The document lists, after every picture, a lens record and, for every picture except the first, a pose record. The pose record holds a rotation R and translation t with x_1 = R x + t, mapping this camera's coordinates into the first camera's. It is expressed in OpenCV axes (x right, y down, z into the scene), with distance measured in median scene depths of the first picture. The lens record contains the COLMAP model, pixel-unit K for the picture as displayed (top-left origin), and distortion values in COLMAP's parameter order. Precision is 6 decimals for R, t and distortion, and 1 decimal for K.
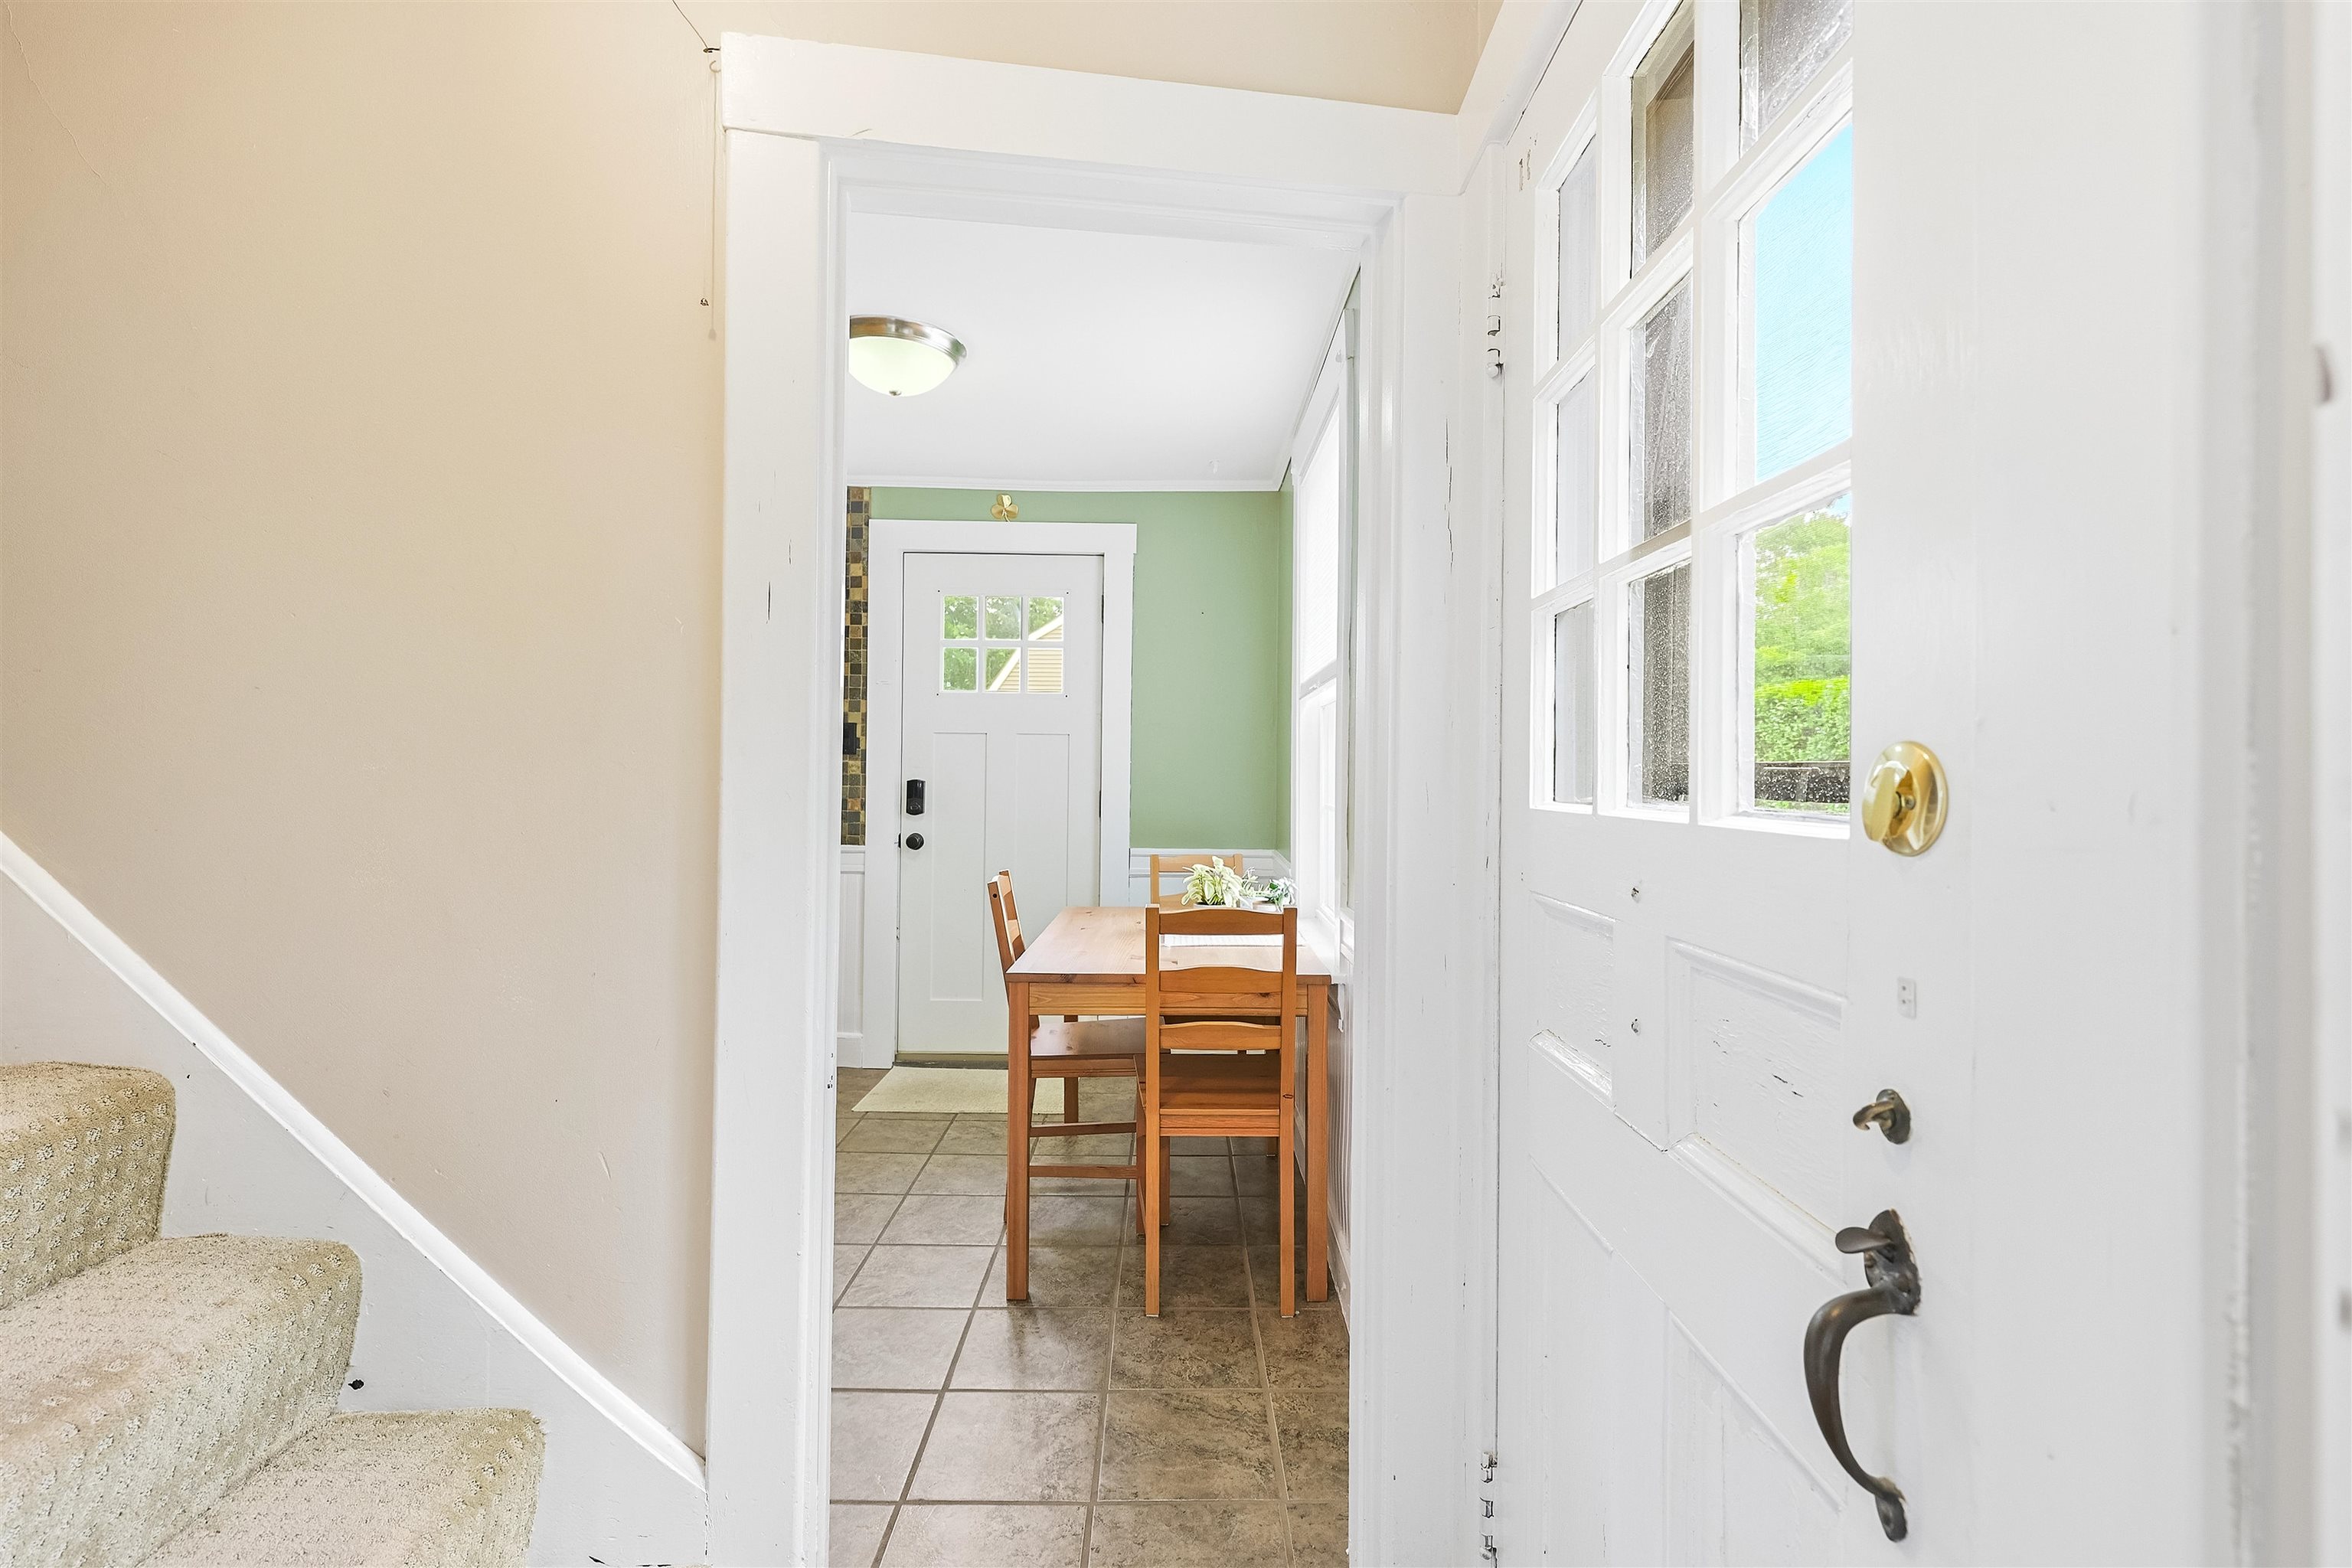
lens RADIAL K [[1038.5, 0, 1176.0], [0, 1038.5, 784.0], [0, 0, 1]] dist [0.004486, -0.000845]
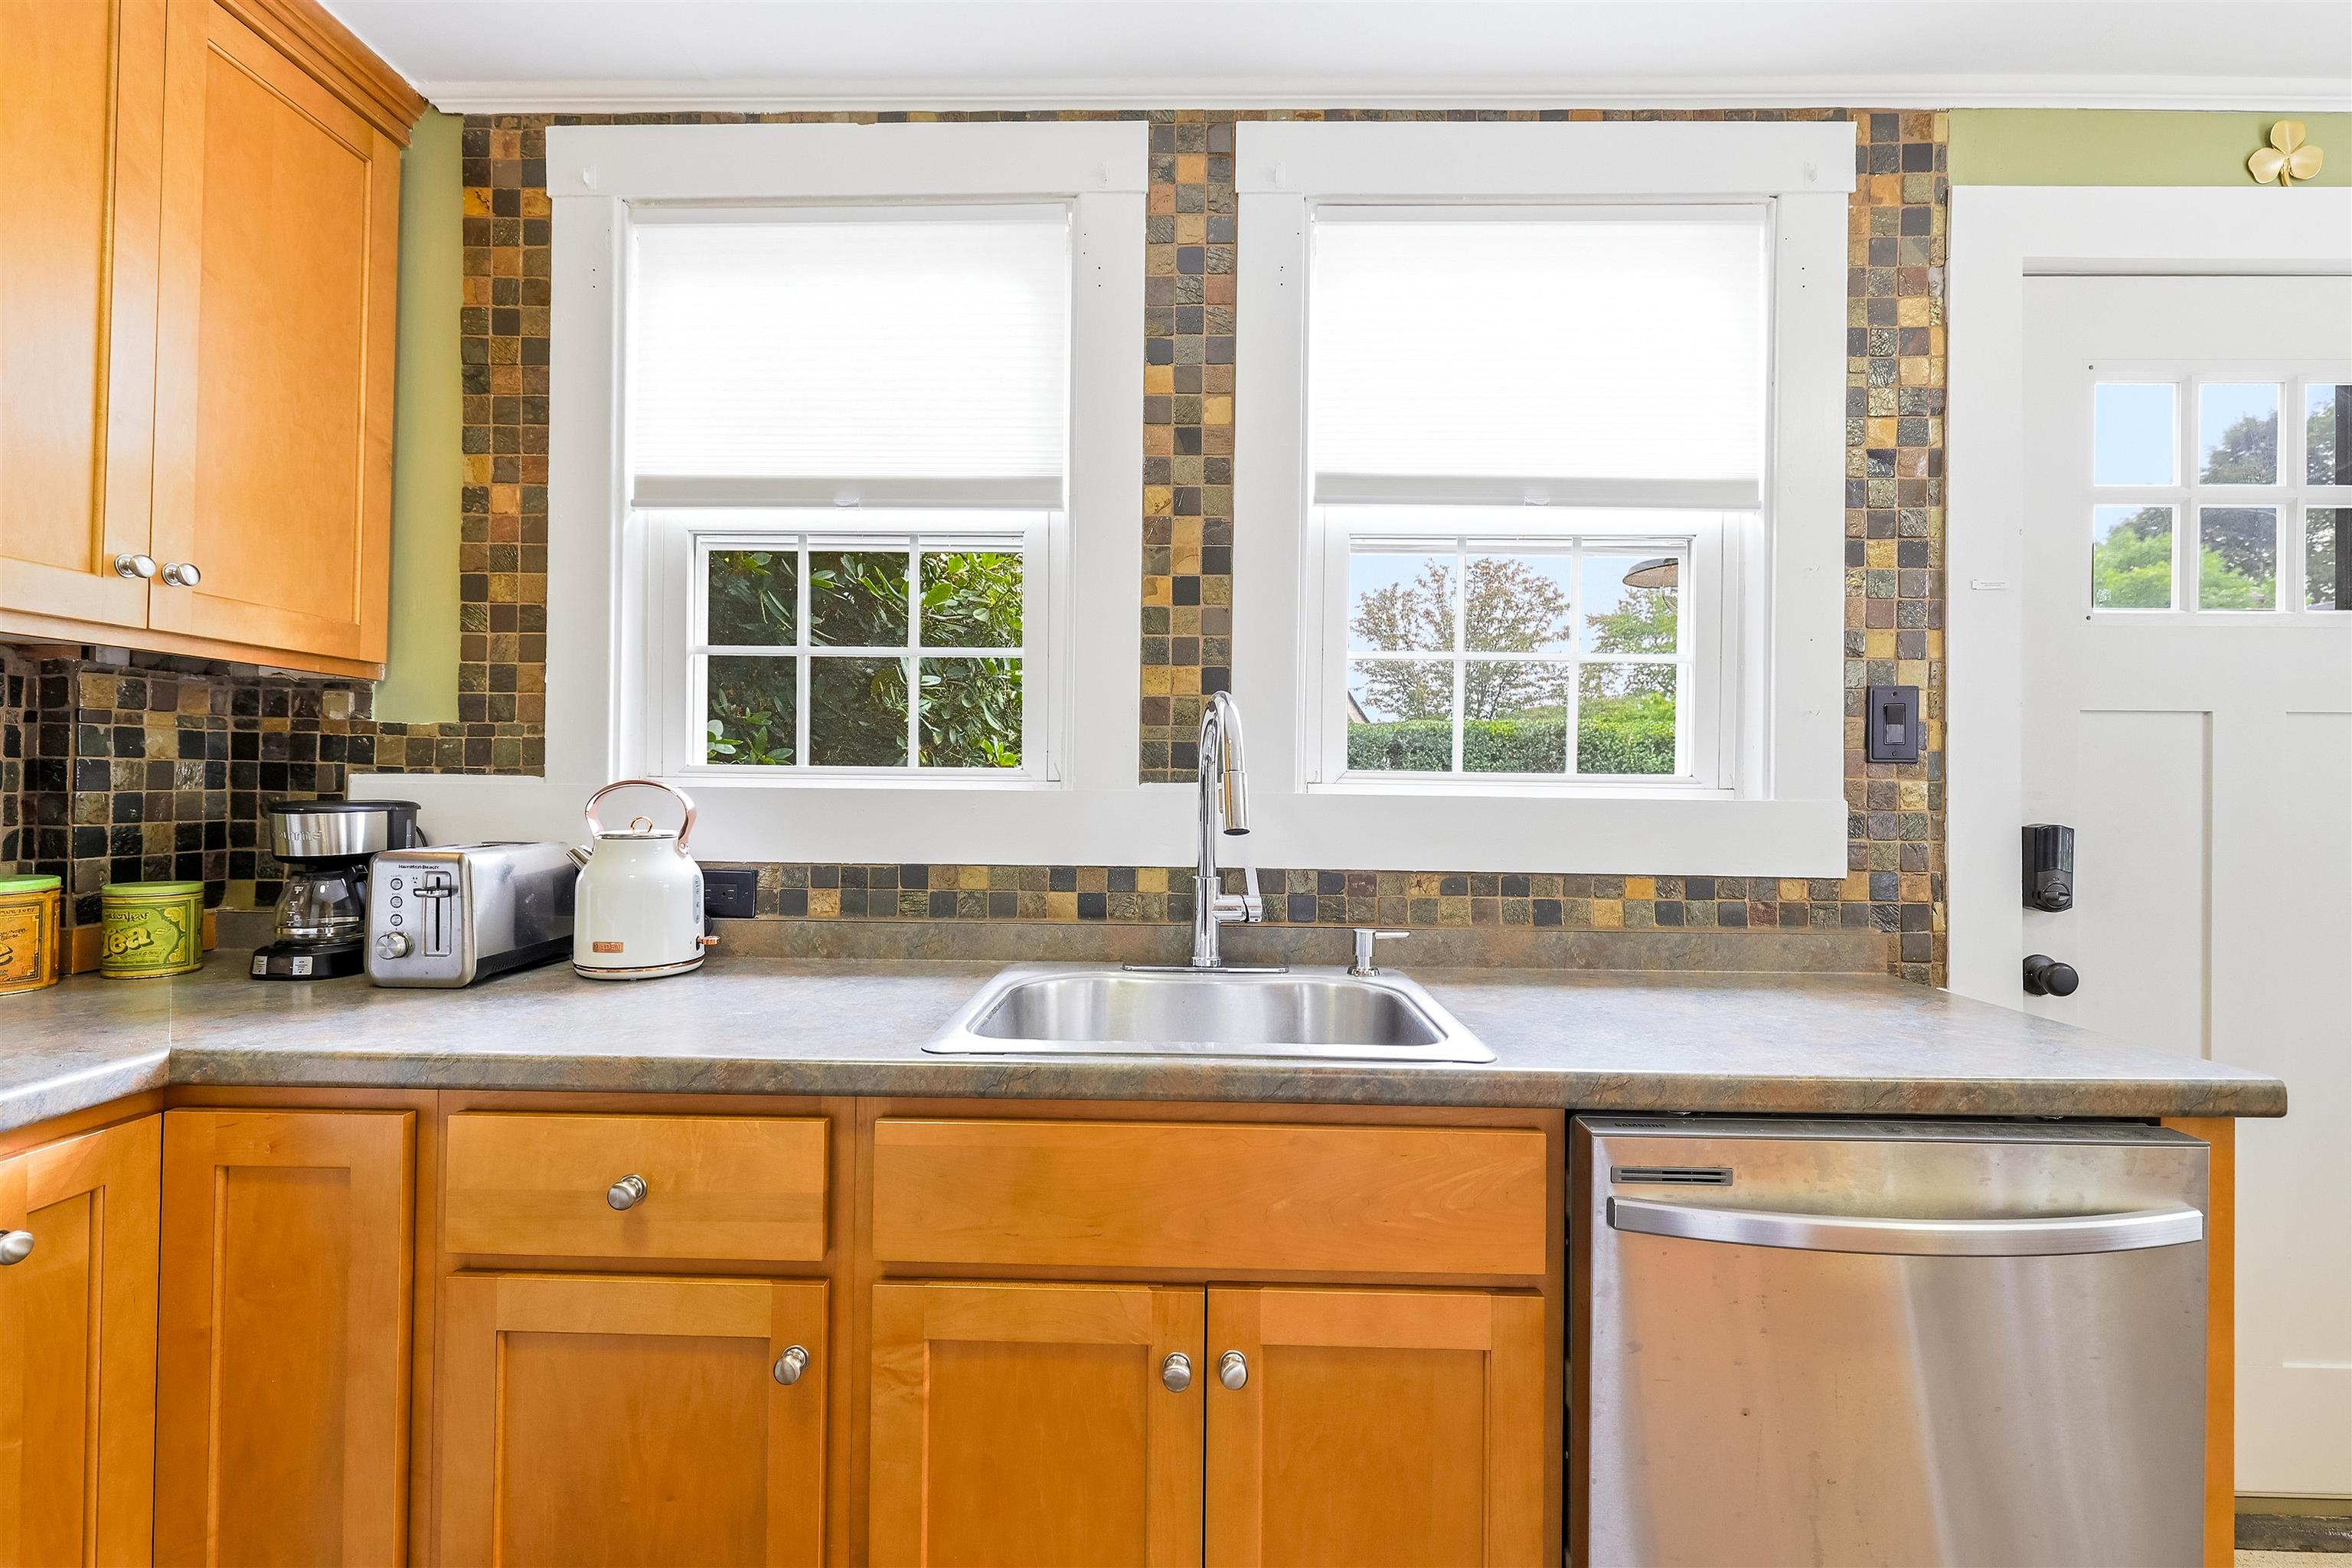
lens RADIAL K [[1038.5, 0, 1176.0], [0, 1038.5, 784.0], [0, 0, 1]] dist [0.004486, -0.000845]
pose [[0.999190, -0.005598, -0.039860, -0.581603], [0.005285, 0.999954, -0.007950, -0.019252], [0.039903, 0.007733, 0.999174, 0.581575]]
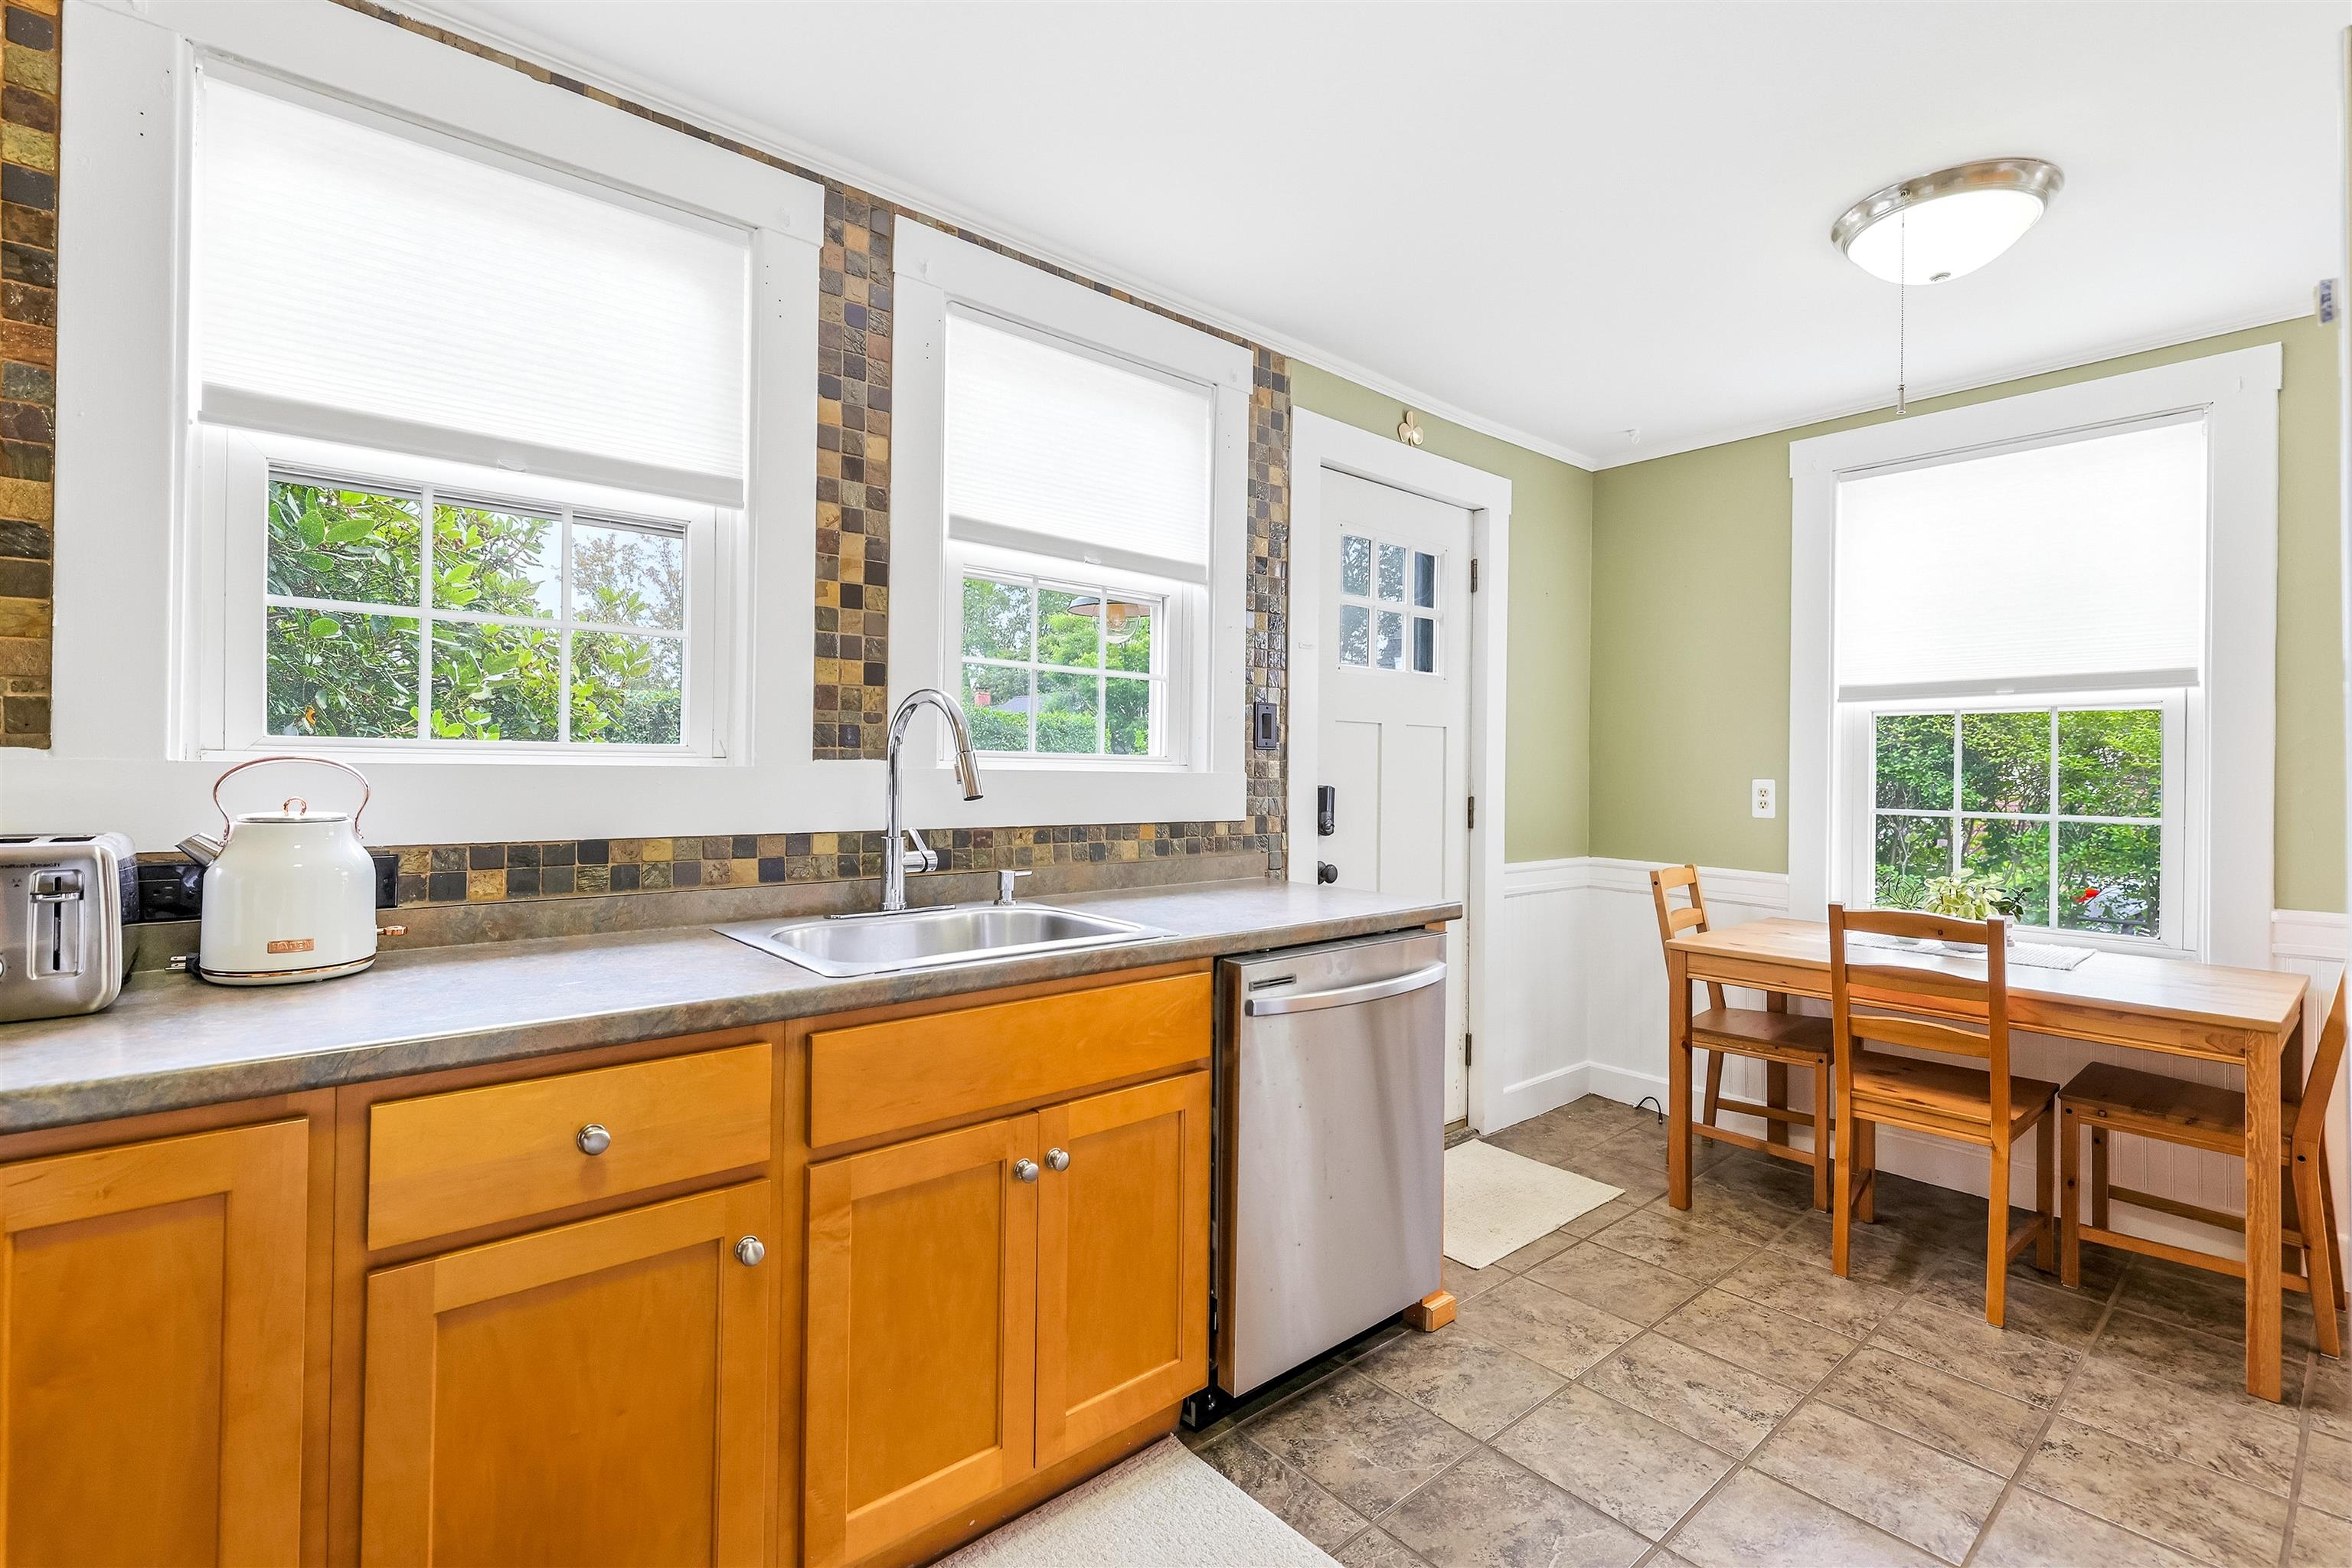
lens RADIAL K [[1051.0, 0, 1186.4], [0, 1051.0, 766.6], [0, 0, 1]] dist [0.000876, -0.000491]
pose [[0.765370, -0.006436, 0.643558, -0.793283], [0.004232, 0.999979, 0.004966, -0.021463], [-0.643576, -0.001078, 0.765381, 0.515469]]
